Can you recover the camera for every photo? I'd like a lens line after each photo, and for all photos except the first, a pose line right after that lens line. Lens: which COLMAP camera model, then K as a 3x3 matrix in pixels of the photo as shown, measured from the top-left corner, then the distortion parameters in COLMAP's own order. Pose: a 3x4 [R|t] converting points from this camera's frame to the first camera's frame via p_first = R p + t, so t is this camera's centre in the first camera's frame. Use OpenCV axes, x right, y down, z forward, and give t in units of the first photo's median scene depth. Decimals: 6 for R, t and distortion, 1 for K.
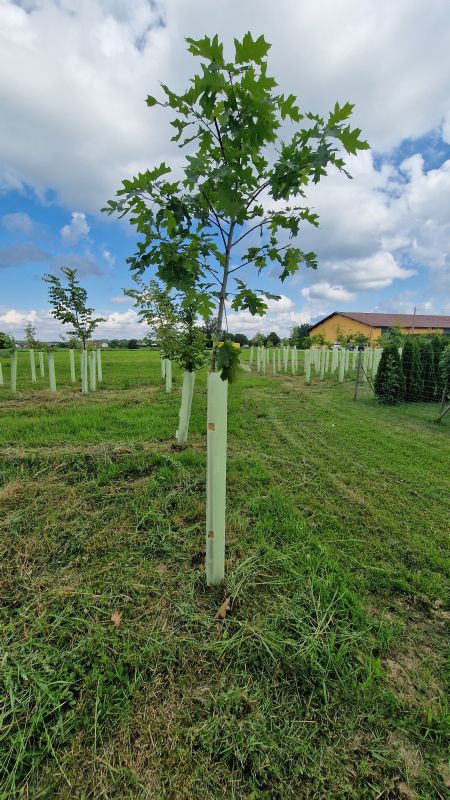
lens RADIAL K [[327.7, 0, 224.0], [0, 327.7, 396.9], [0, 0, 1]] dist [0.000680, -0.000168]
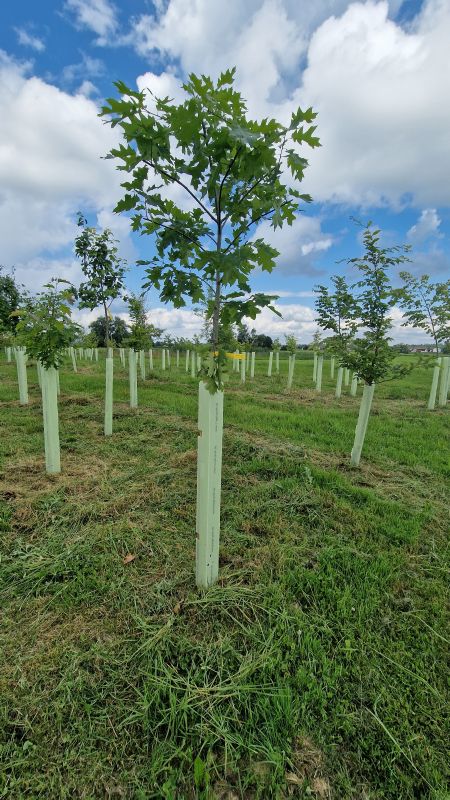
lens RADIAL K [[327.7, 0, 222.6], [0, 327.7, 400.3], [0, 0, 1]] dist [0.000680, -0.000168]
pose [[0.603579, 0.140052, -0.784906, 0.180525], [-0.141899, 0.987604, 0.067102, -0.019880], [0.784575, 0.070876, 0.615970, 0.093724]]
